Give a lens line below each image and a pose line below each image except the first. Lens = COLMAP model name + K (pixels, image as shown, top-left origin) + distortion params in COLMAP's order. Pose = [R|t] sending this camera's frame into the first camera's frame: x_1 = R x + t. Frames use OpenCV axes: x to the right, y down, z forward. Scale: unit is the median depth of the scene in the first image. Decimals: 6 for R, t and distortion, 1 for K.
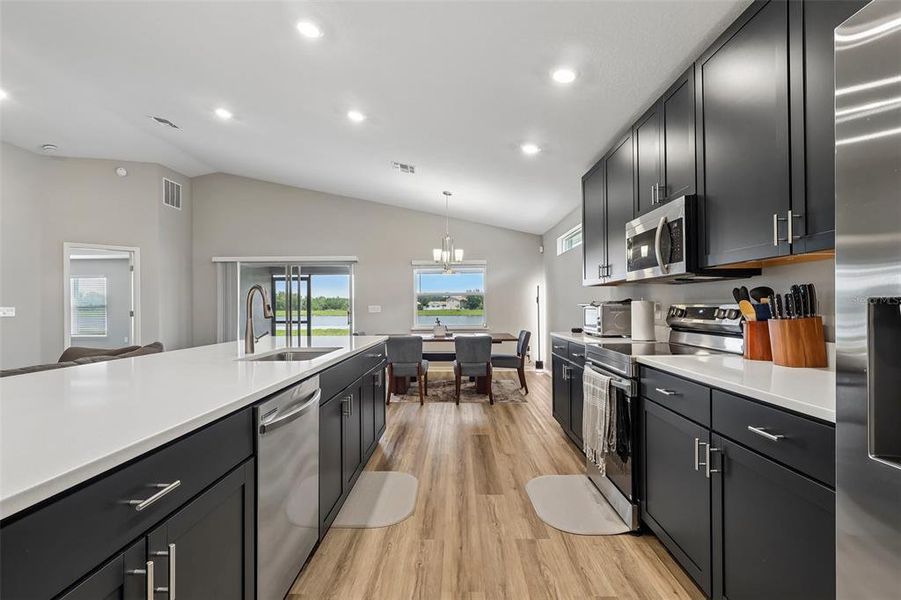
lens RADIAL K [[434.2, 0, 450.2], [0, 434.2, 301.7], [0, 0, 1]] dist [-0.009086, 0.001397]
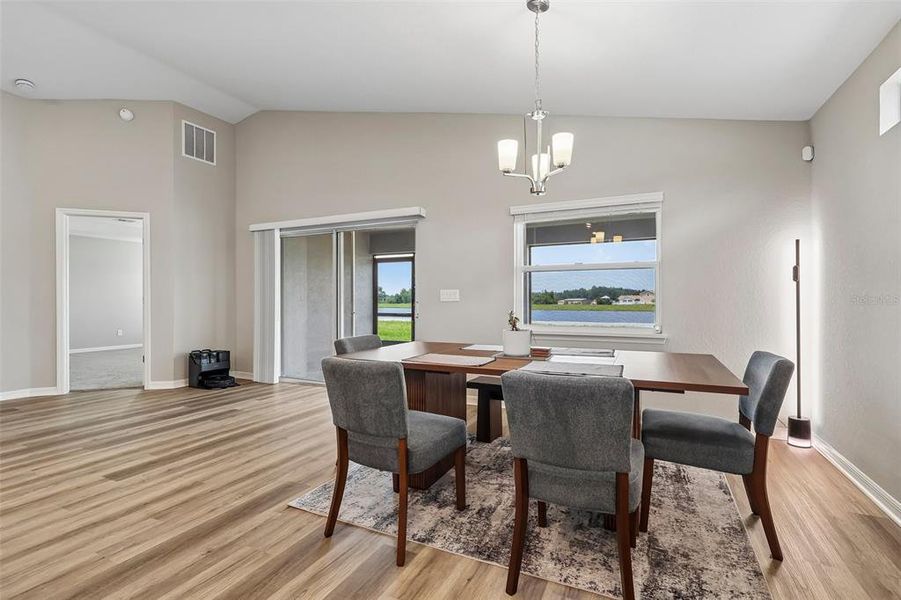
lens RADIAL K [[434.2, 0, 445.8], [0, 434.2, 299.6], [0, 0, 1]] dist [-0.009086, 0.001397]
pose [[0.906425, 0.005050, -0.422338, 0.086705], [-0.001675, 0.999964, 0.008362, 0.022573], [0.422364, -0.006872, 0.906400, 0.586331]]
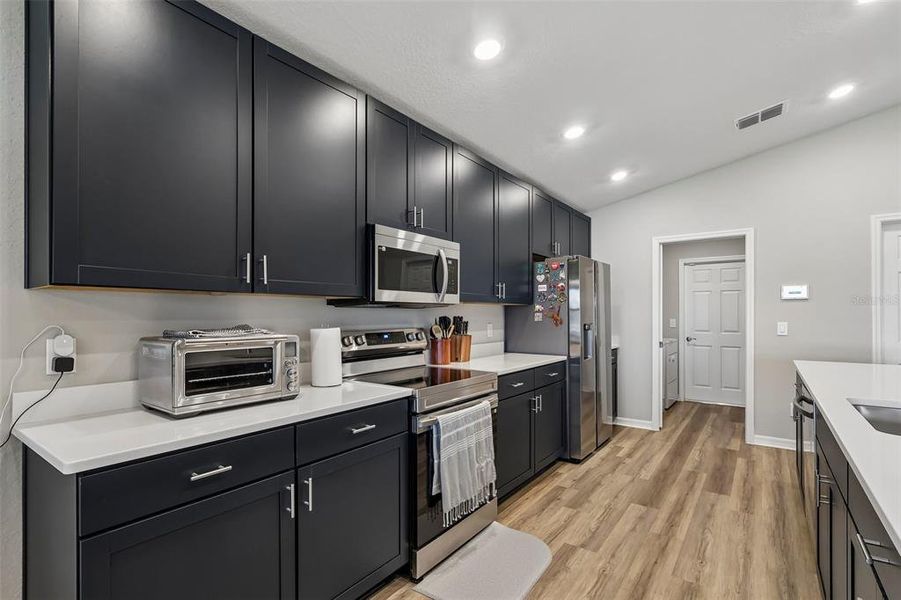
lens RADIAL K [[434.2, 0, 445.6], [0, 434.2, 307.0], [0, 0, 1]] dist [-0.009086, 0.001397]
pose [[-0.815163, 0.017889, 0.578955, -0.060796], [0.001594, 0.999588, -0.028642, -0.007566], [-0.579229, -0.022425, -0.814856, 0.741587]]
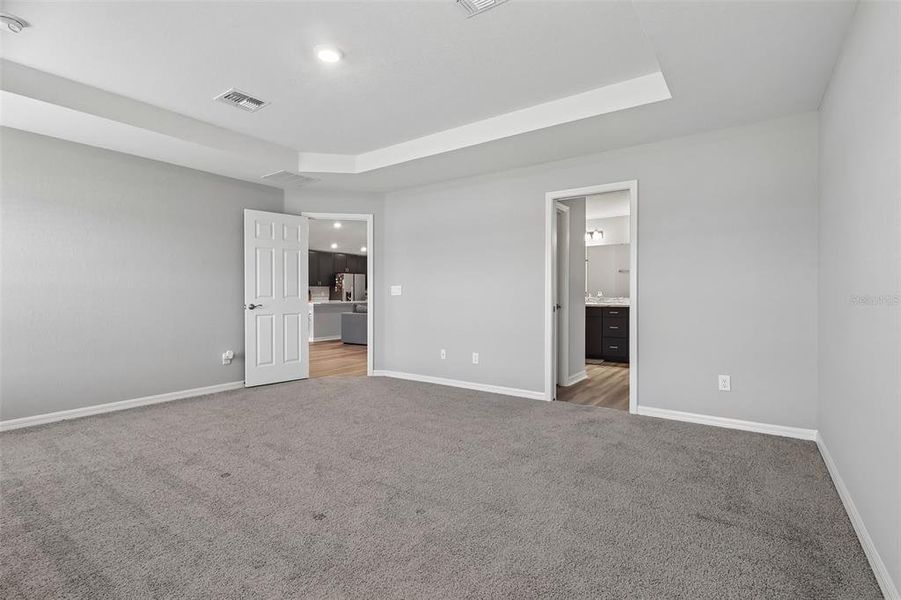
lens RADIAL K [[434.2, 0, 450.9], [0, 434.2, 296.2], [0, 0, 1]] dist [-0.009086, 0.001397]
pose [[-0.827842, 0.004089, 0.560947, -1.618659], [0.001835, 0.999988, -0.004583, 0.034591], [-0.560959, -0.002765, -0.827839, 1.730790]]
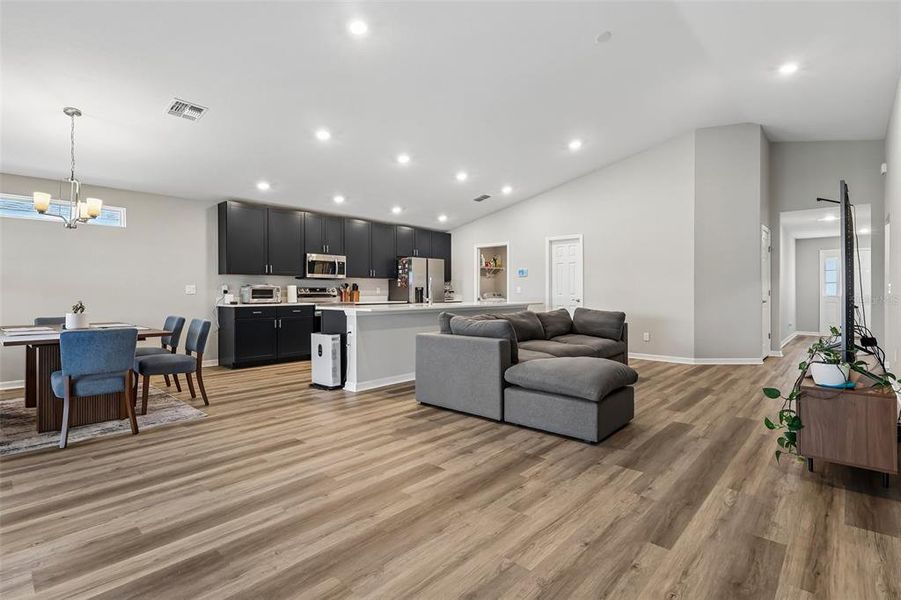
lens RADIAL K [[434.2, 0, 451.4], [0, 434.2, 294.9], [0, 0, 1]] dist [-0.009086, 0.001397]
pose [[-0.749309, 0.001652, 0.662218, -0.870535], [-0.000985, 0.999993, -0.003610, 0.028346], [-0.662219, -0.003358, -0.749302, 1.099584]]
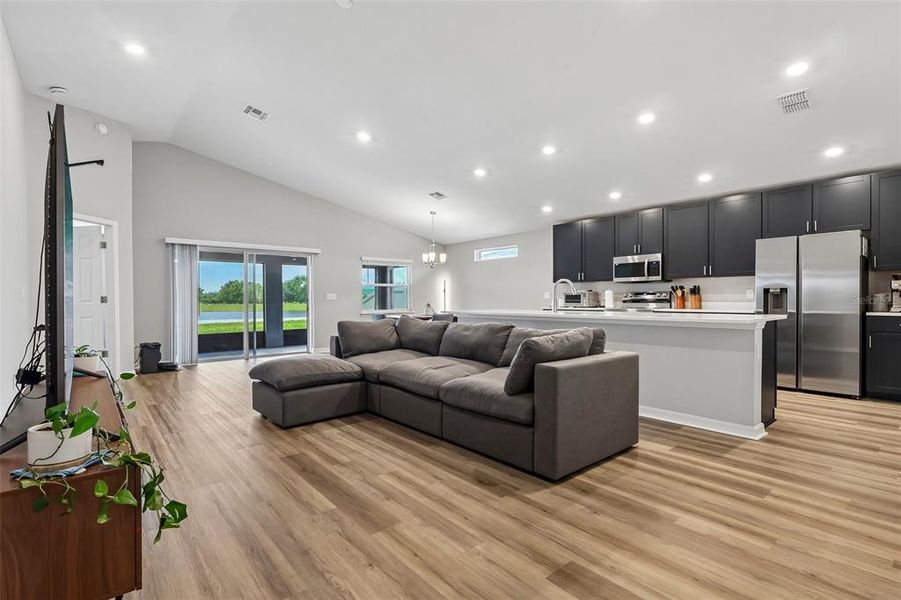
lens RADIAL K [[434.2, 0, 446.8], [0, 434.2, 302.2], [0, 0, 1]] dist [-0.009086, 0.001397]
pose [[0.754958, -0.000212, 0.655773, -0.879294], [-0.008163, 0.999919, 0.009721, 0.023131], [-0.655722, -0.012692, 0.754896, -0.091308]]
